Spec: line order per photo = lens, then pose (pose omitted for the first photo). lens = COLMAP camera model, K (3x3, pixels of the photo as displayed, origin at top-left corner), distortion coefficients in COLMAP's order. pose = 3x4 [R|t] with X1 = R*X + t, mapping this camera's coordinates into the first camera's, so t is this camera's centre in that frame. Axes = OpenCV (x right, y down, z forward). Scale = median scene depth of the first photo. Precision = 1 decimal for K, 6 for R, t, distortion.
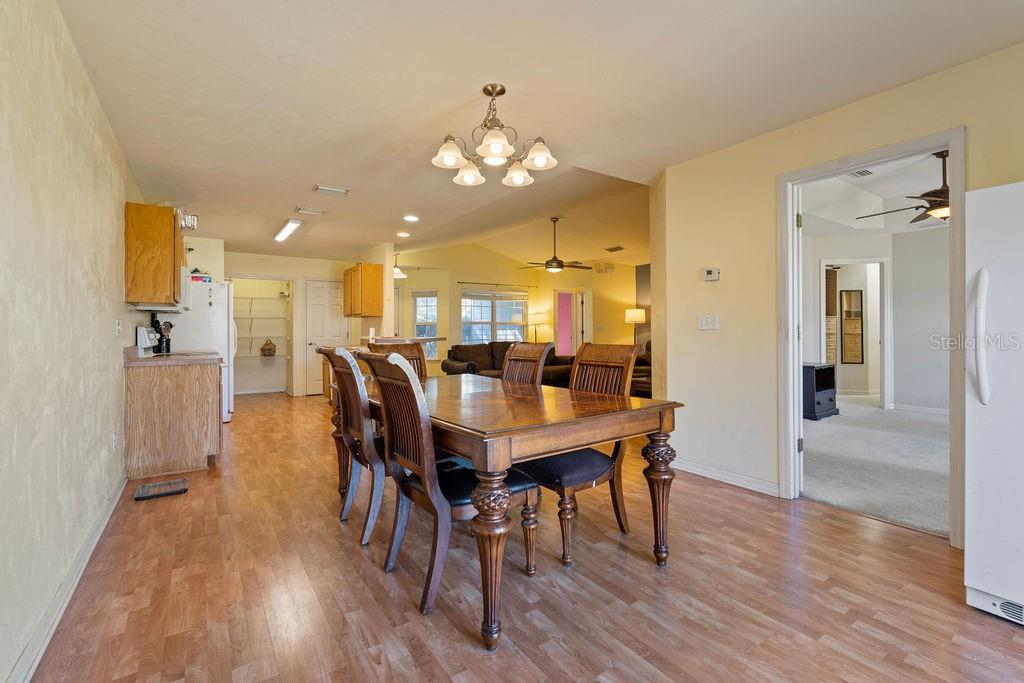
lens RADIAL K [[458.1, 0, 512.3], [0, 458.1, 329.9], [0, 0, 1]] dist [-0.007727, 0.000094]
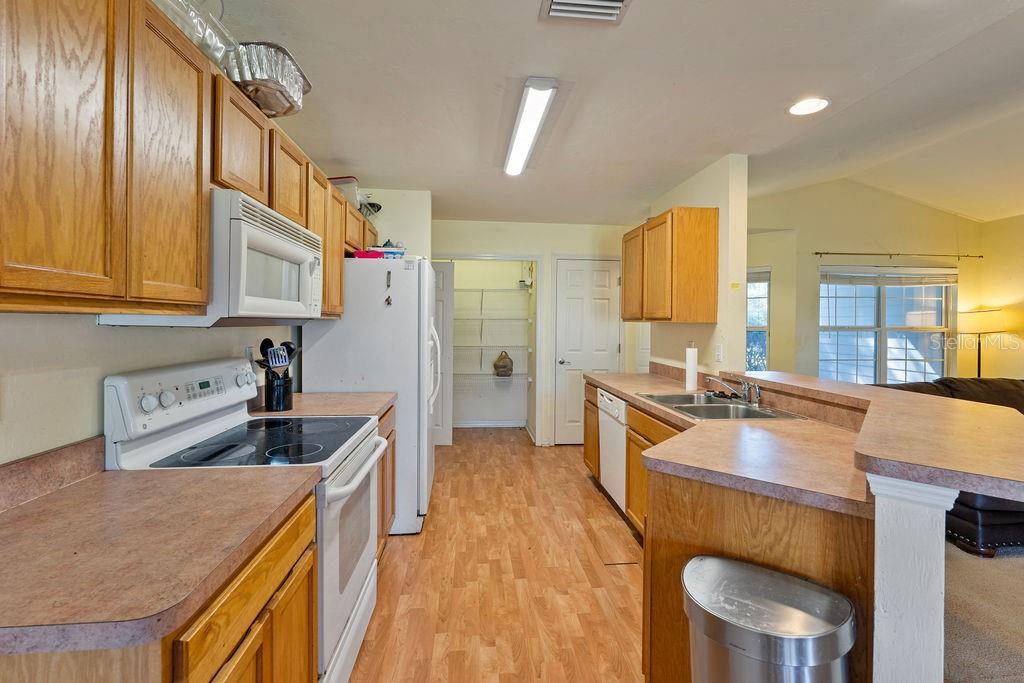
lens RADIAL K [[458.1, 0, 512.3], [0, 458.1, 329.9], [0, 0, 1]] dist [-0.007727, 0.000094]
pose [[0.875923, 0.019612, -0.482053, -0.195014], [-0.010774, 0.999719, 0.021094, -0.024262], [0.482331, -0.013283, 0.875888, 0.410884]]
